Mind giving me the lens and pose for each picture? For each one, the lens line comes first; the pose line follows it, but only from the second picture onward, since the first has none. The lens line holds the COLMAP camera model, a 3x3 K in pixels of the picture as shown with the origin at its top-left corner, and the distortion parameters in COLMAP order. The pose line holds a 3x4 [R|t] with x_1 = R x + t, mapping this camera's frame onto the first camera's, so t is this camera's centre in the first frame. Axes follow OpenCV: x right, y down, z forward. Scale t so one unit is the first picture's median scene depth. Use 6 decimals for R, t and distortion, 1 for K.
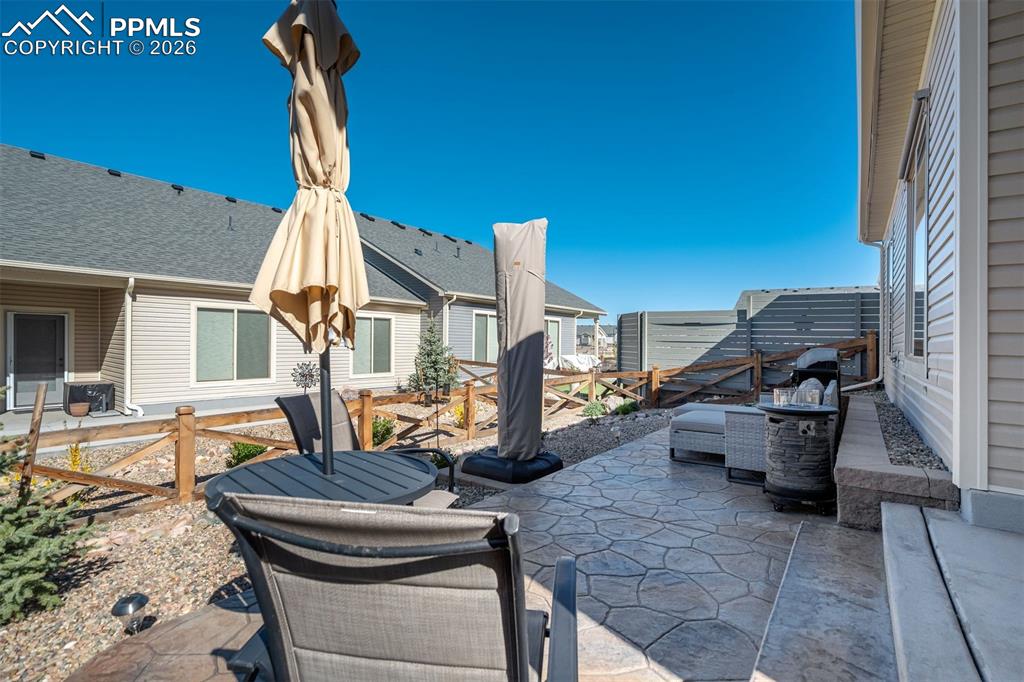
lens RADIAL K [[473.6, 0, 508.7], [0, 473.6, 348.2], [0, 0, 1]] dist [-0.000785, -0.000067]
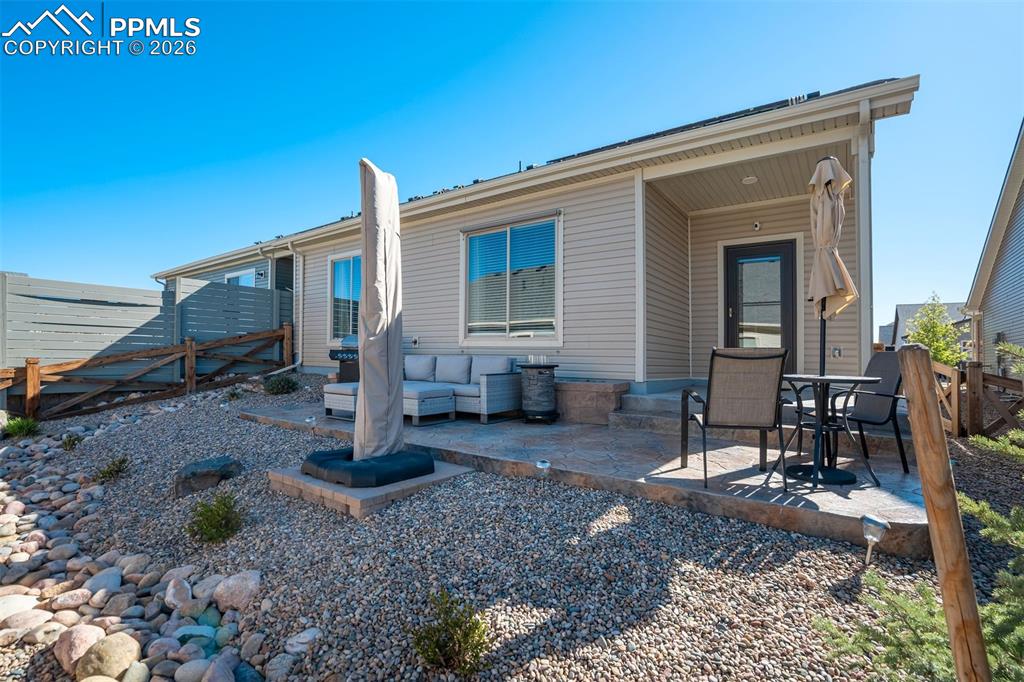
lens RADIAL K [[473.6, 0, 508.2], [0, 473.6, 342.2], [0, 0, 1]] dist [-0.000785, -0.000067]
pose [[0.012836, 0.005967, 0.999900, -0.377133], [-0.008593, 0.999946, -0.005857, 0.012256], [-0.999881, -0.008517, 0.012887, 0.352489]]
